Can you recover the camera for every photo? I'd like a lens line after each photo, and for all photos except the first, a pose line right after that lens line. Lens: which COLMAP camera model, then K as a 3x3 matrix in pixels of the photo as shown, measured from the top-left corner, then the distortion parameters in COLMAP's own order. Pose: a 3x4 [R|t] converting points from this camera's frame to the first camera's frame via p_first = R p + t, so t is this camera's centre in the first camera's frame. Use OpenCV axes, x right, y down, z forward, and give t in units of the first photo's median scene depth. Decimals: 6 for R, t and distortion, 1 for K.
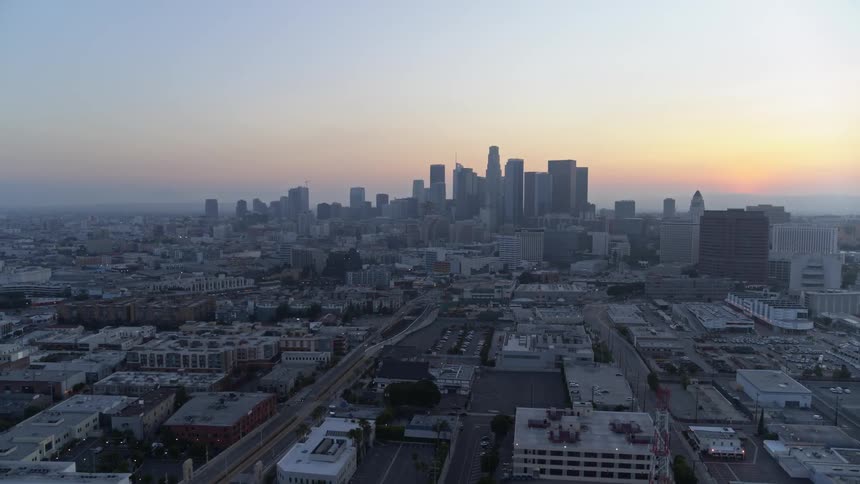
lens RADIAL K [[614.0, 0, 438.9], [0, 614.0, 241.8], [0, 0, 1]] dist [-0.112447, 0.068549]
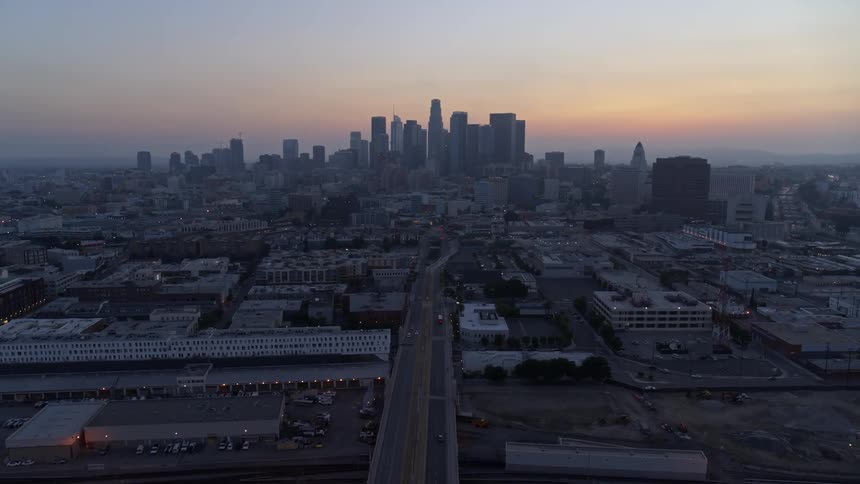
lens RADIAL K [[614.0, 0, 438.6], [0, 614.0, 239.8], [0, 0, 1]] dist [-0.112447, 0.068549]
pose [[0.989443, -0.019239, 0.143638, -0.121537], [0.008703, 0.997248, 0.073621, 0.012963], [-0.144659, -0.071594, 0.986888, -0.094180]]
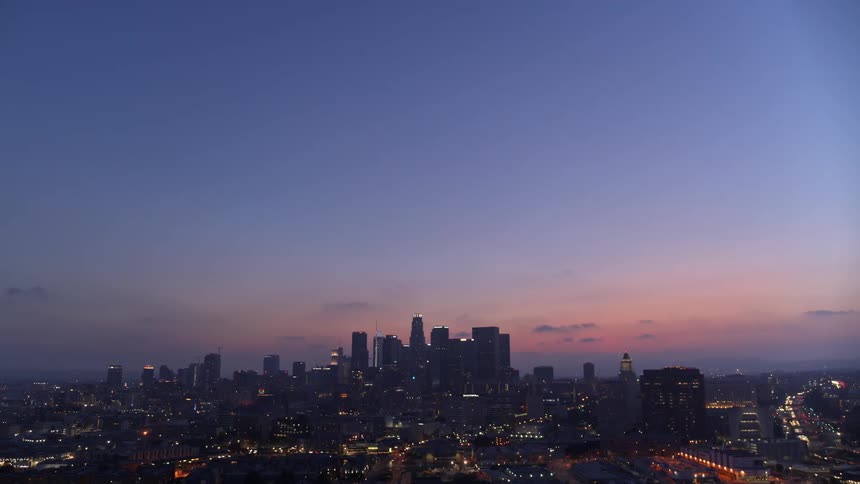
lens RADIAL K [[614.0, 0, 438.8], [0, 614.0, 238.9], [0, 0, 1]] dist [-0.112447, 0.068549]
pose [[0.988204, 0.024126, 0.151229, -0.065644], [0.018452, 0.961560, -0.273974, 0.008909], [-0.152025, 0.273532, 0.949773, -0.018922]]
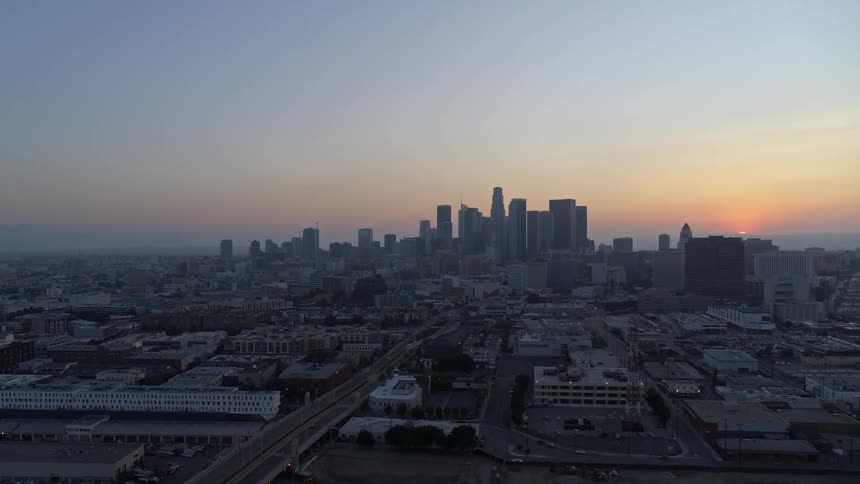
lens RADIAL K [[614.0, 0, 439.0], [0, 614.0, 241.4], [0, 0, 1]] dist [-0.112447, 0.068549]
pose [[0.999972, -0.007388, -0.001185, -0.023112], [0.007285, 0.997426, -0.071335, 0.025268], [0.001709, 0.071325, 0.997452, -0.107661]]
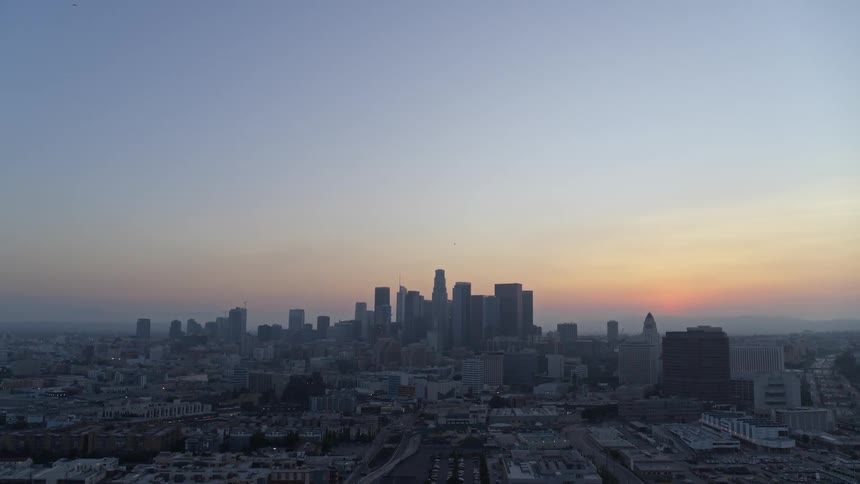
lens RADIAL K [[614.0, 0, 439.0], [0, 614.0, 242.1], [0, 0, 1]] dist [-0.112447, 0.068549]
pose [[0.993908, 0.017624, 0.108792, -0.046702], [0.004270, 0.980232, -0.197807, 0.000053], [-0.110128, 0.197067, 0.974185, 0.005120]]
